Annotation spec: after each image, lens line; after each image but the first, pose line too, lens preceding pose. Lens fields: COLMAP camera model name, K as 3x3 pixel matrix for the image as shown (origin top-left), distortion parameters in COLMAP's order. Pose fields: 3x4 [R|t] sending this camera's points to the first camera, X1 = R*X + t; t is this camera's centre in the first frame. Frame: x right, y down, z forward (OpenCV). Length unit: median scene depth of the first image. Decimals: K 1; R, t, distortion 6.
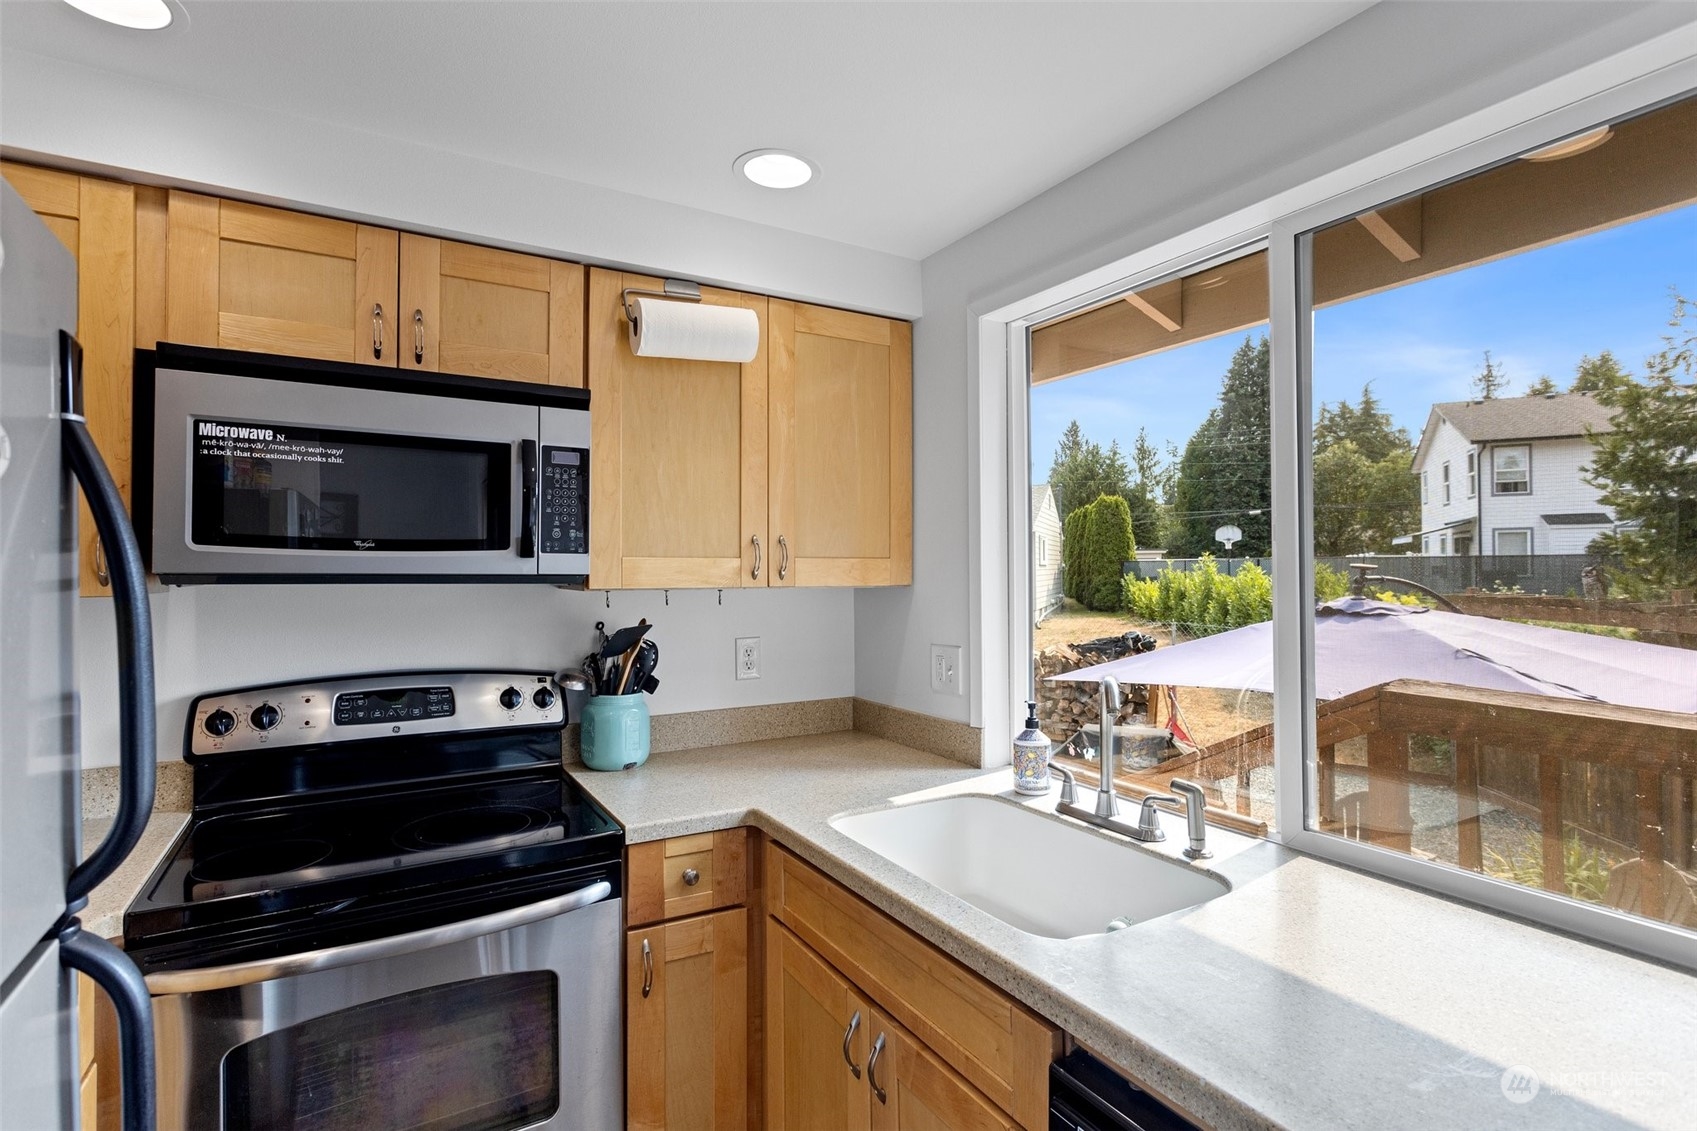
lens RADIAL K [[817.1, 0, 830.5], [0, 817.1, 564.1], [0, 0, 1]] dist [0.001027, -0.000293]
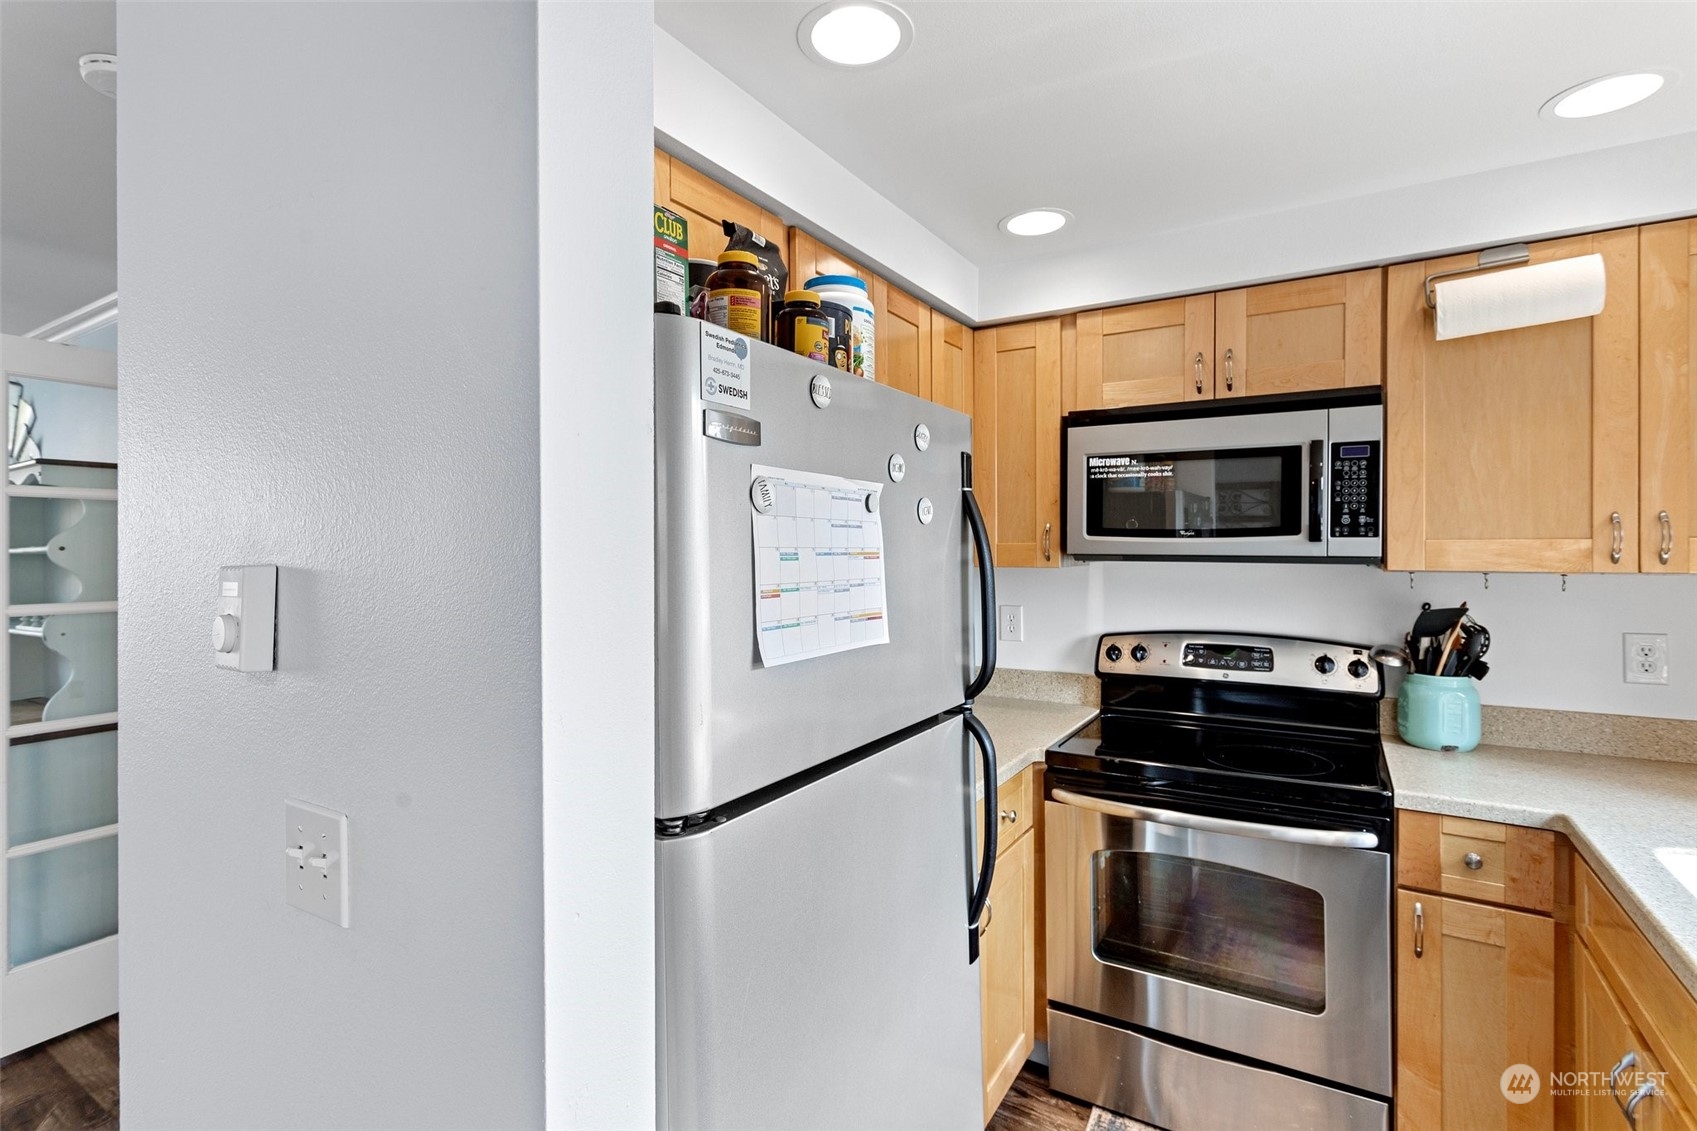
lens RADIAL K [[817.1, 0, 851.6], [0, 817.1, 558.0], [0, 0, 1]] dist [0.001027, -0.000293]
pose [[0.480259, 0.011401, -0.877052, 0.322543], [0.008126, 0.999815, 0.017447, -0.010209], [0.877089, -0.015506, 0.480078, -0.133587]]
